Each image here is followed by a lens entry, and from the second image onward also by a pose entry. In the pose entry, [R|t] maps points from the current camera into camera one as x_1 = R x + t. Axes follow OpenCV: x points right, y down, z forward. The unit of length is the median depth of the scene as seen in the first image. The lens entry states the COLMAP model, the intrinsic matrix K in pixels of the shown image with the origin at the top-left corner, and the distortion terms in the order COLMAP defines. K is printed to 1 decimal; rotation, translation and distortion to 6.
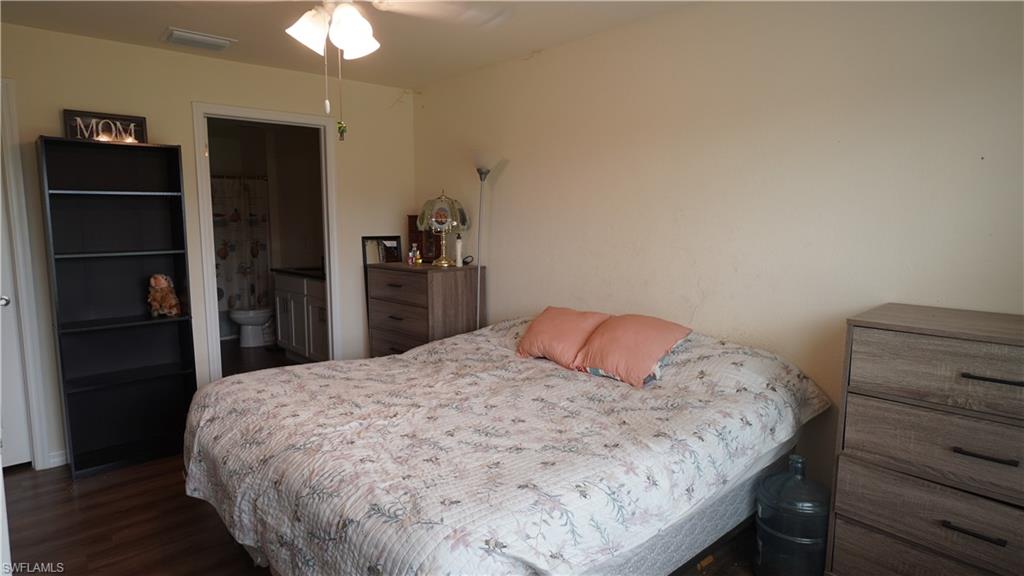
lens RADIAL K [[579.2, 0, 510.1], [0, 579.2, 284.2], [0, 0, 1]] dist [-0.035190, 0.025963]
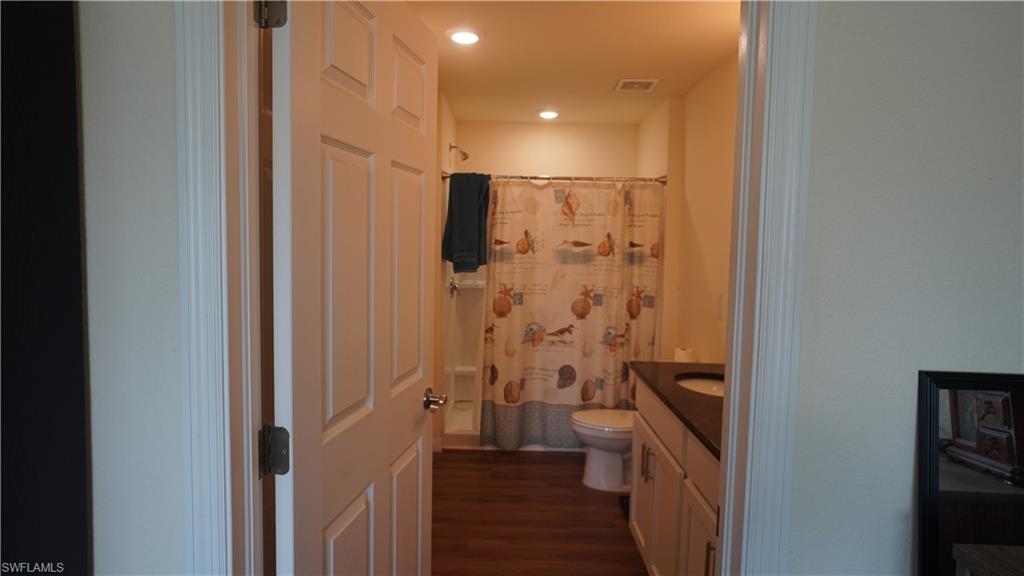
lens RADIAL K [[579.2, 0, 510.1], [0, 579.2, 284.2], [0, 0, 1]] dist [-0.035190, 0.025963]
pose [[0.736364, 0.065912, -0.673367, -0.433888], [-0.099988, 0.994917, -0.011956, -0.180360], [0.669156, 0.076132, 0.739211, 1.435664]]
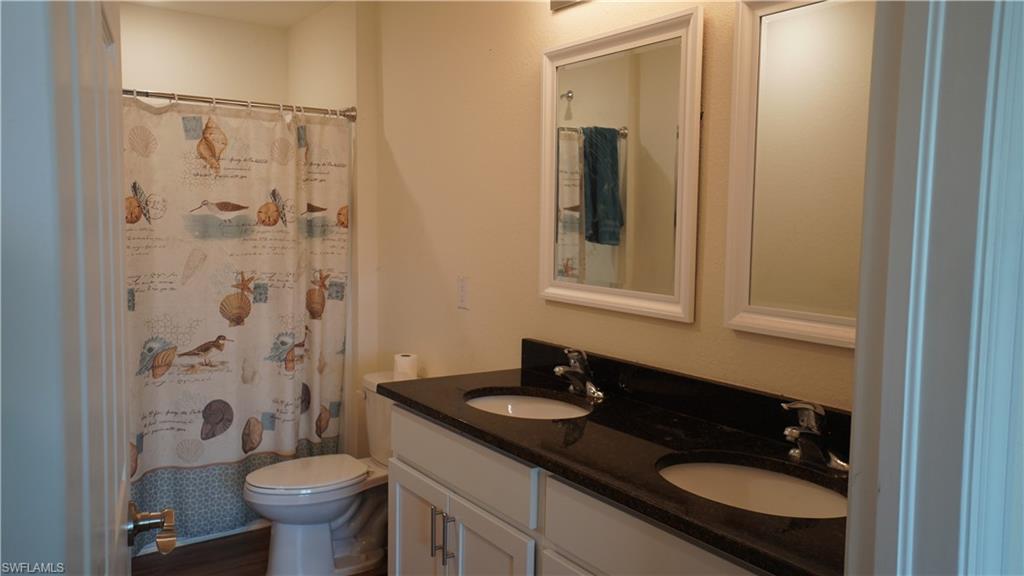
lens RADIAL K [[765.7, 0, 510.7], [0, 765.7, 283.5], [0, 0, 1]] dist [0.026129, -0.002270]
pose [[0.991413, 0.031632, -0.126885, -0.728475], [-0.035565, 0.998951, -0.028848, -0.174119], [0.125840, 0.033113, 0.991498, 1.479751]]
